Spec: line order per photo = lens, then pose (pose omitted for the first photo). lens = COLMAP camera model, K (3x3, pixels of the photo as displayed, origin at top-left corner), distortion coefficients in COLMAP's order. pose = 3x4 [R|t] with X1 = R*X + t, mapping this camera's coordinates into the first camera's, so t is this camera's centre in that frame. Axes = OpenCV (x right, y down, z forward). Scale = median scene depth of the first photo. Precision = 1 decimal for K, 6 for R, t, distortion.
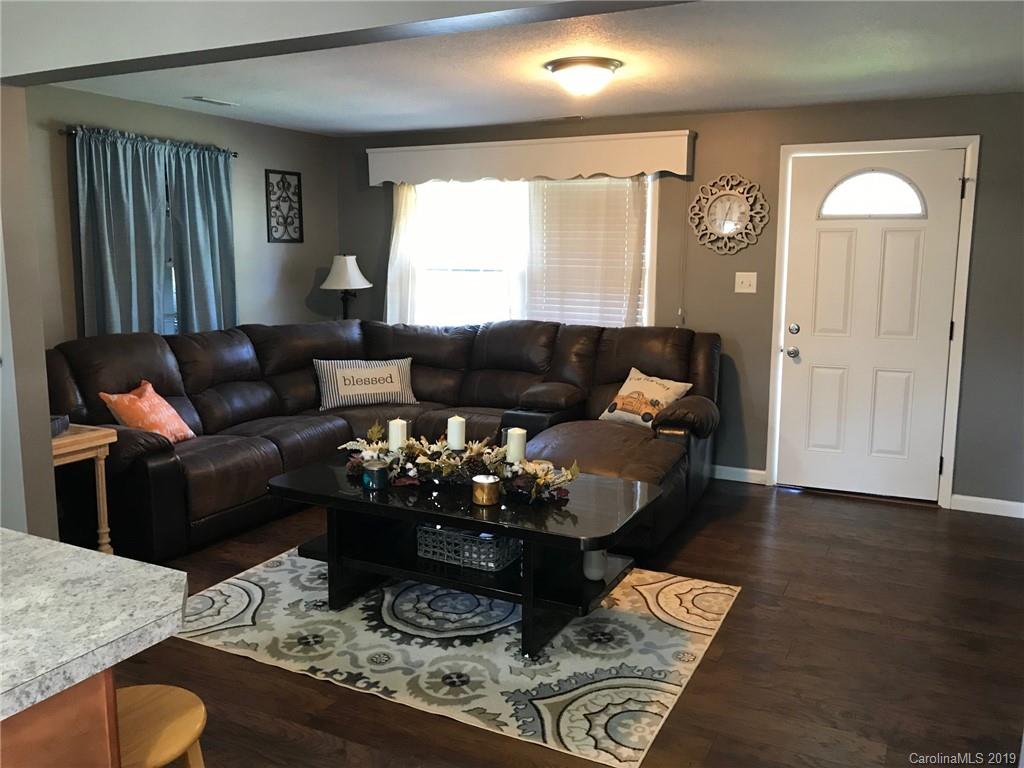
lens RADIAL K [[846.8, 0, 512.0], [0, 846.8, 384.0], [0, 0, 1]] dist [-0.000072, -0.005375]
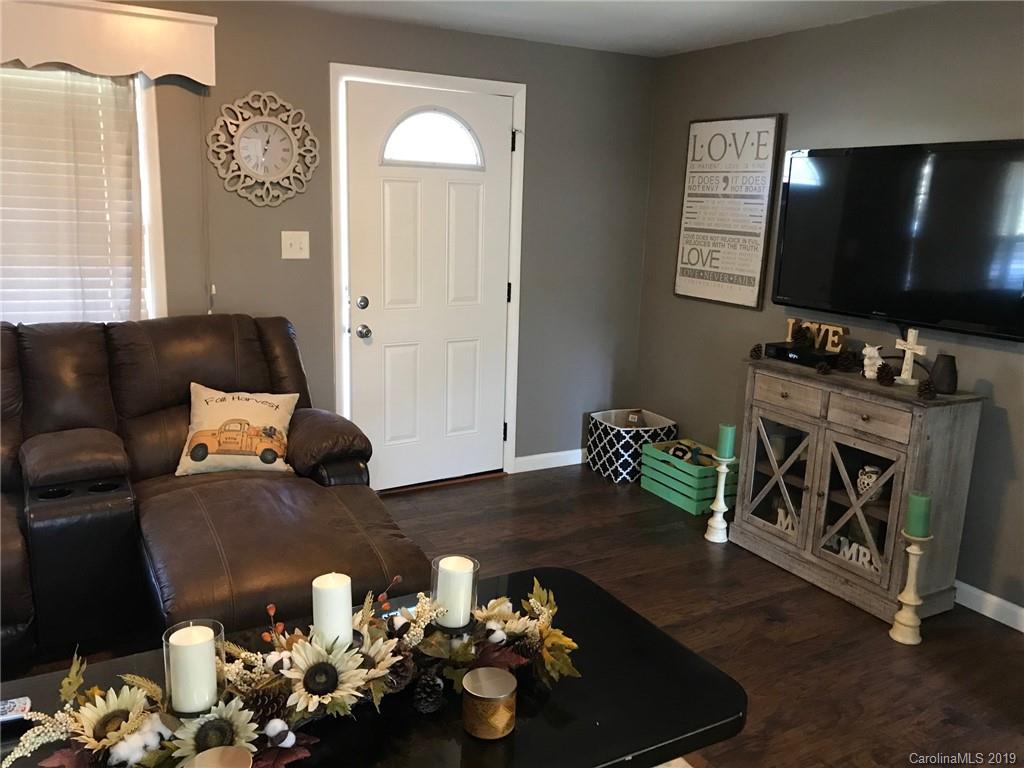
lens RADIAL K [[840.0, 0, 512.0], [0, 840.0, 384.0], [0, 0, 1]] dist [0.009735, 0.001702]
pose [[0.550415, -0.166510, 0.818118, -0.251373], [0.099518, 0.986009, 0.133726, -0.080913], [-0.828939, 0.007812, 0.559285, 0.437830]]
